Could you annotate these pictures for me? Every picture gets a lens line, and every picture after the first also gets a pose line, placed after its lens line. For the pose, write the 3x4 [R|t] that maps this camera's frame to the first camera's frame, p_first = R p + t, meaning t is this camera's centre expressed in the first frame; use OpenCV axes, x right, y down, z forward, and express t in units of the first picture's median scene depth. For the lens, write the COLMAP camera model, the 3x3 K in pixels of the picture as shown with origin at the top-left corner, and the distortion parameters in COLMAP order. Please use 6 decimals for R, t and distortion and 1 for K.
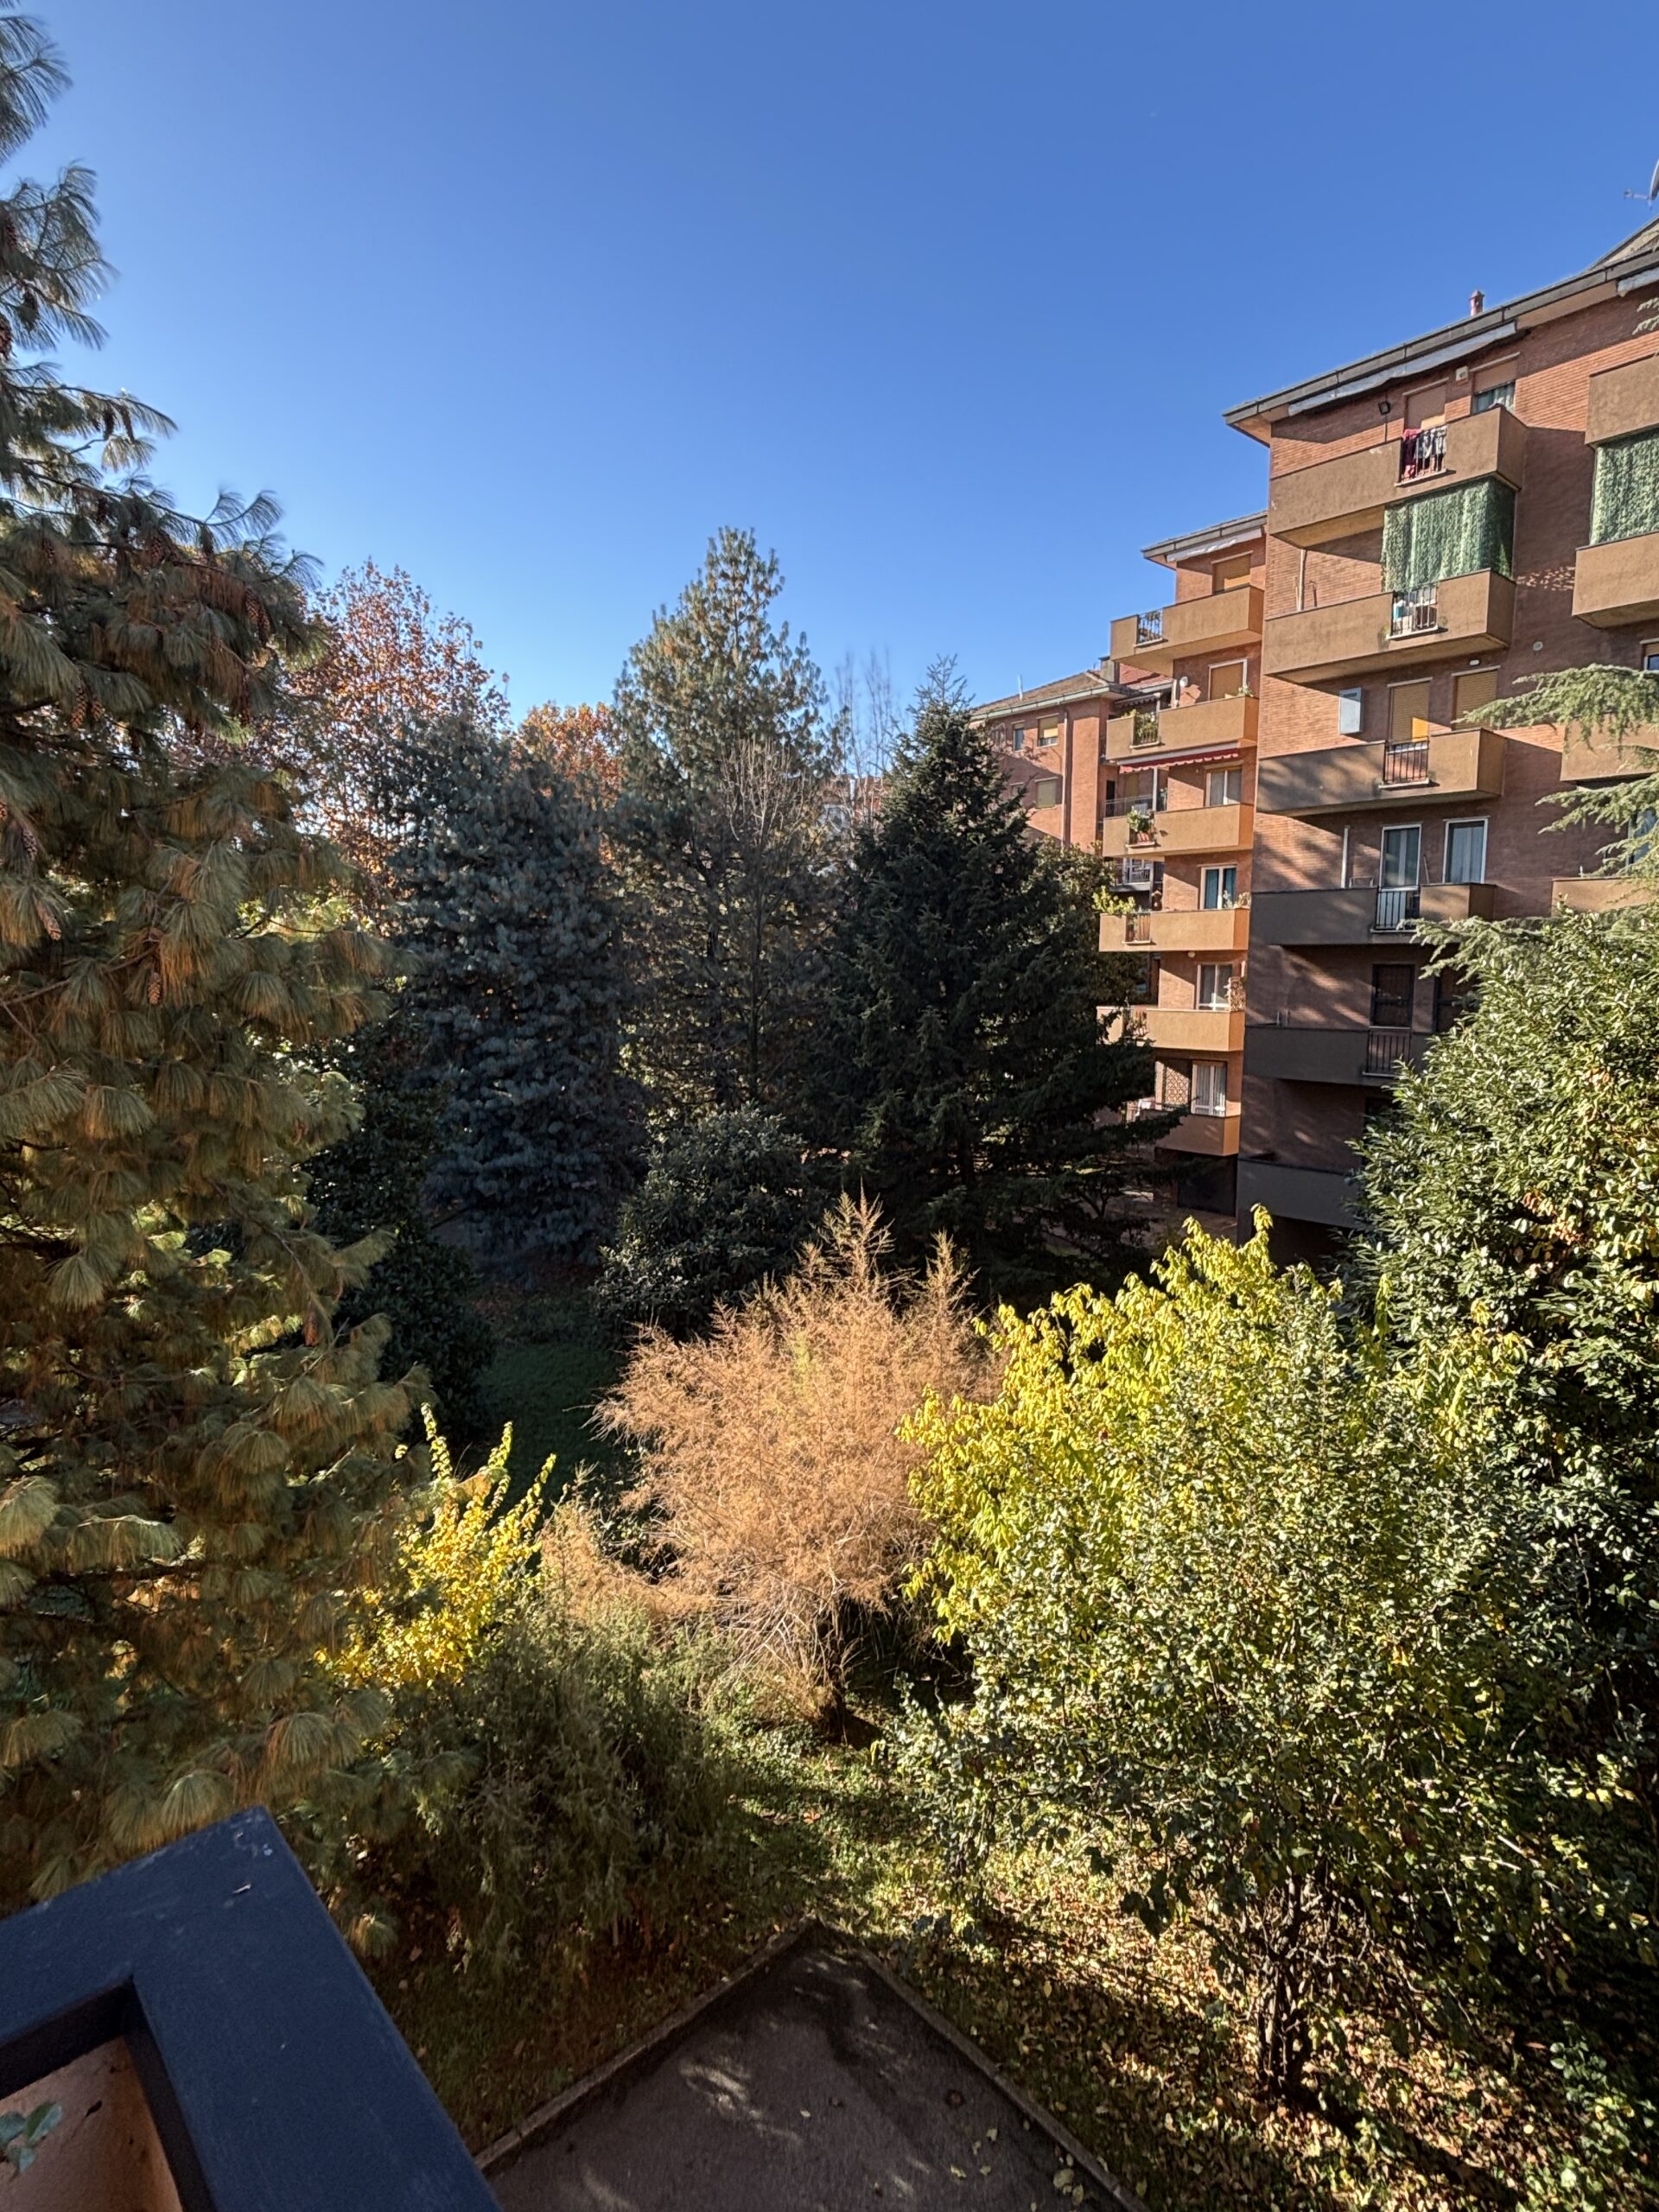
lens RADIAL K [[1233.2, 0, 874.9], [0, 1233.2, 1109.8], [0, 0, 1]] dist [-0.023668, -0.002354]
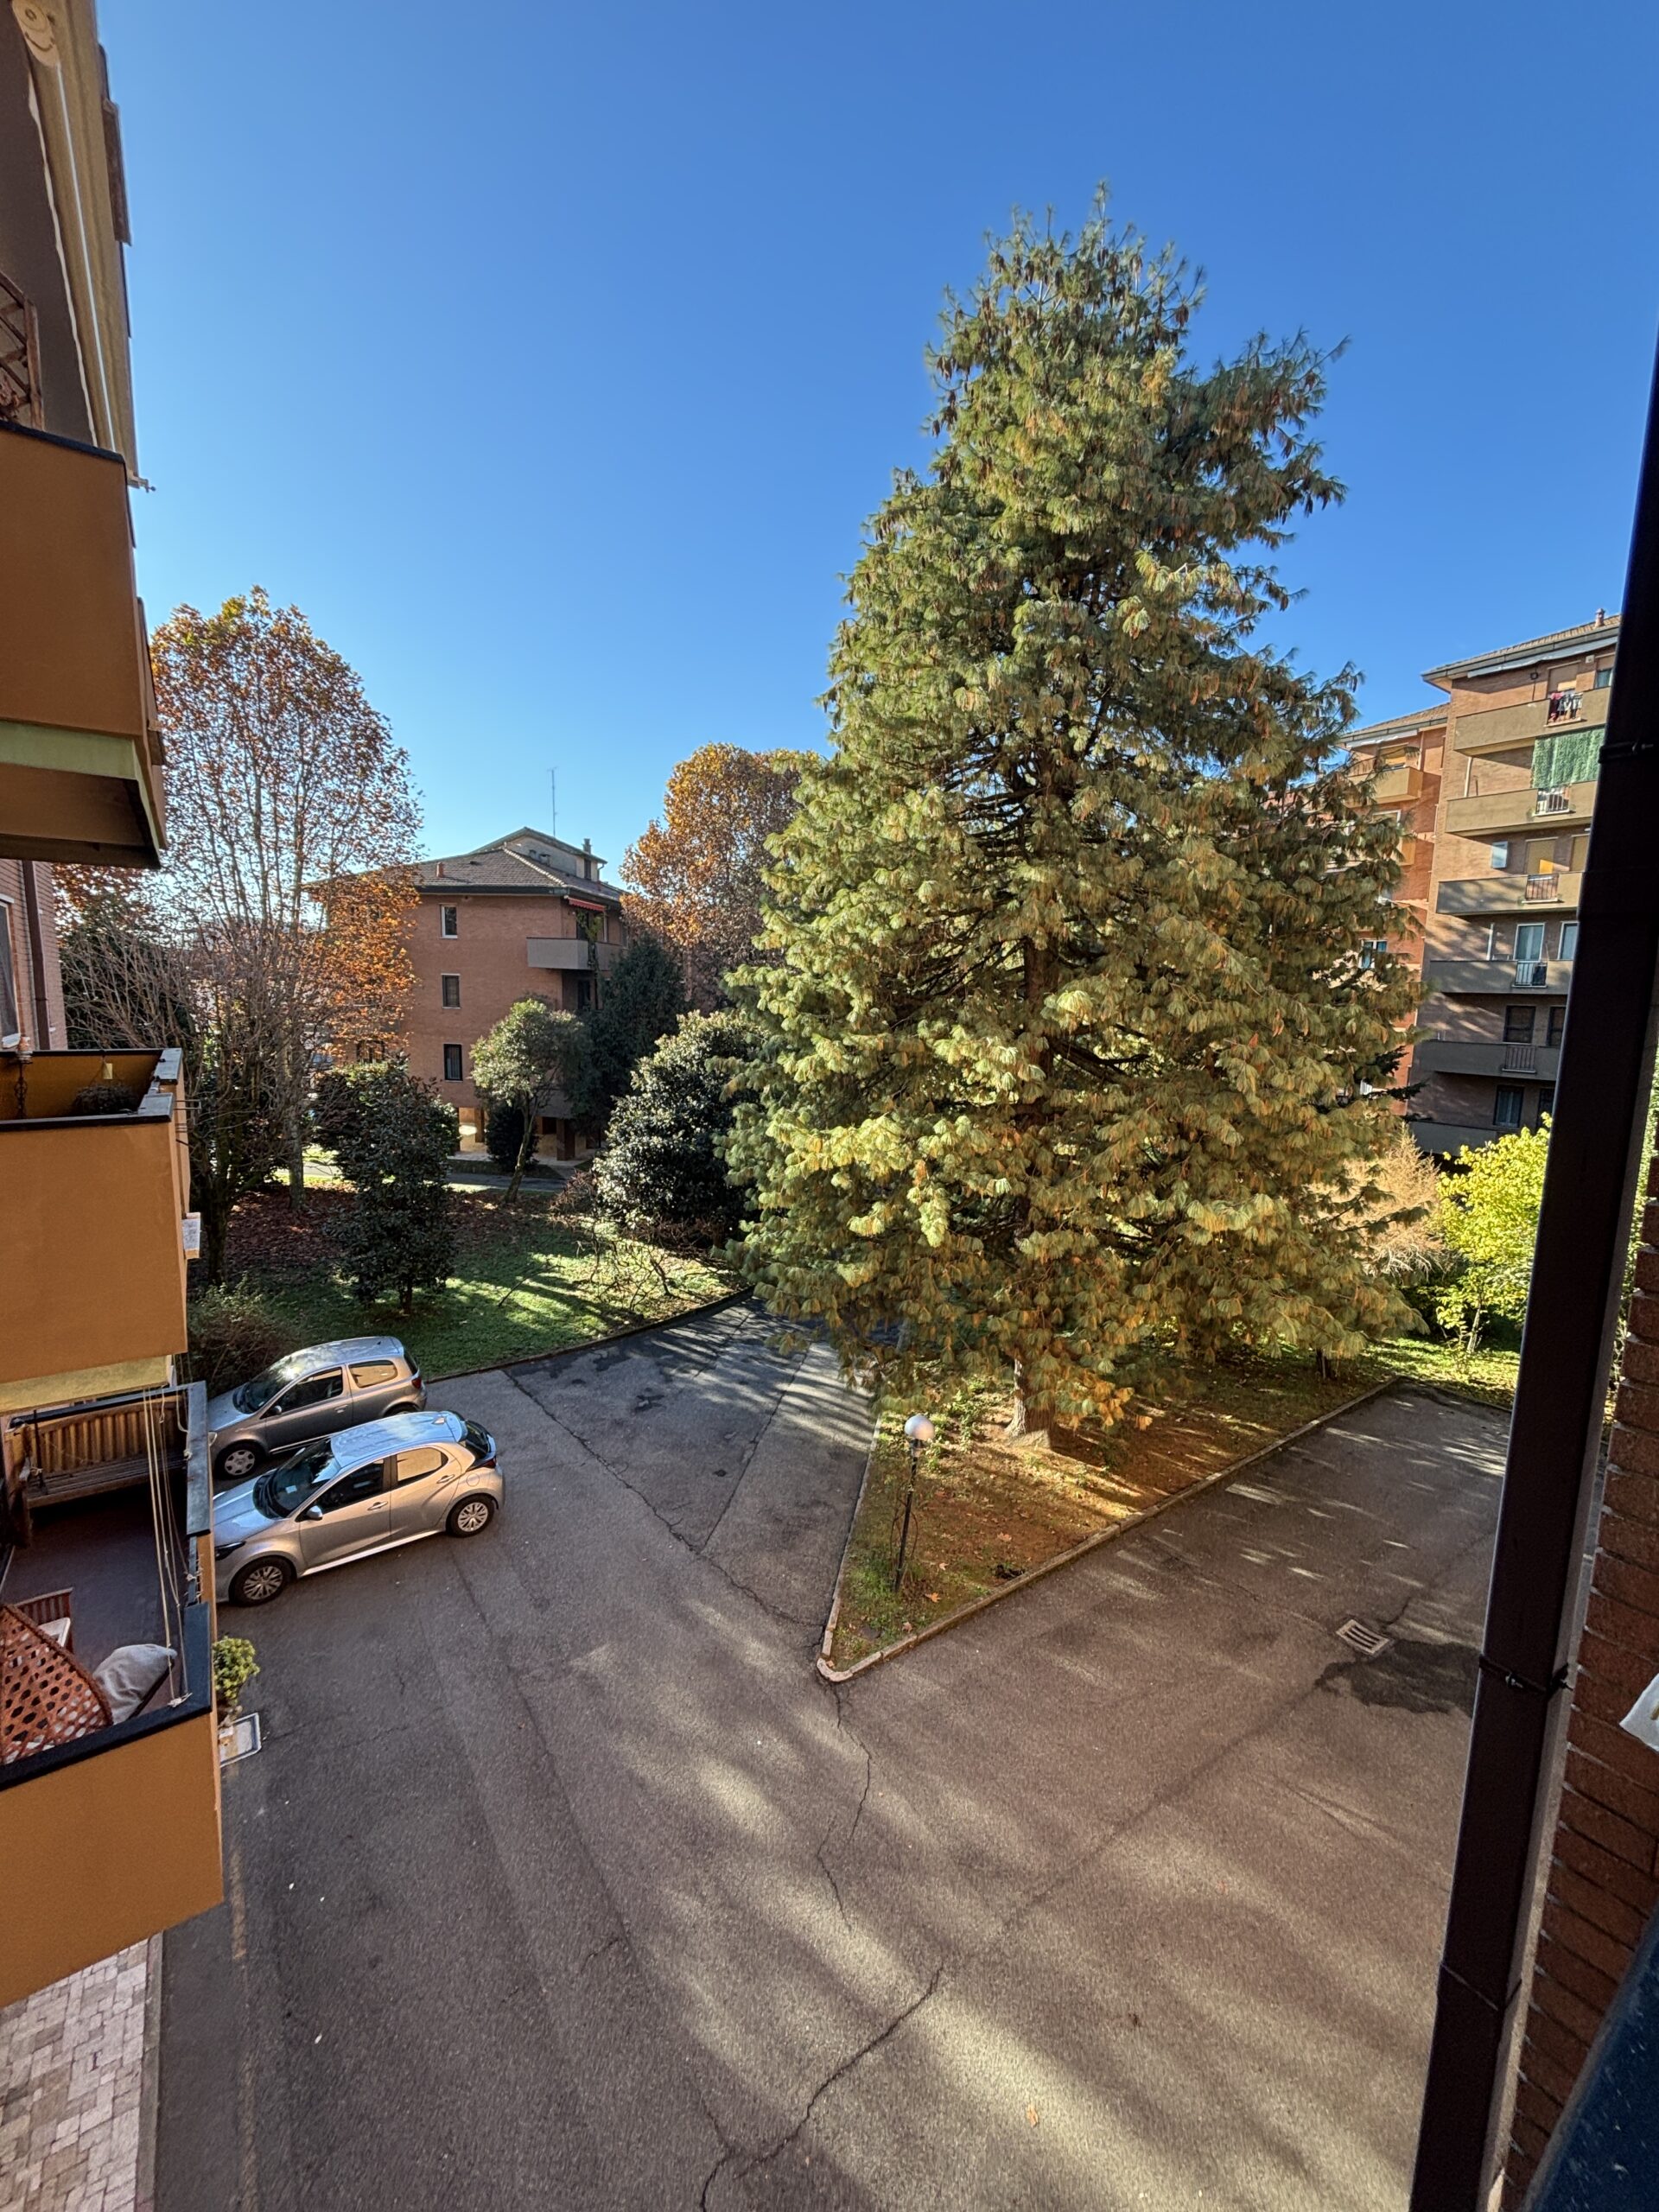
lens RADIAL K [[885.5, 0, 826.9], [0, 885.5, 1110.7], [0, 0, 1]] dist [-0.002985, -0.000533]
pose [[0.993507, 0.044725, -0.104610, -0.430511], [-0.041055, 0.998472, 0.036976, 0.035426], [0.106104, -0.032441, 0.993826, -0.380597]]
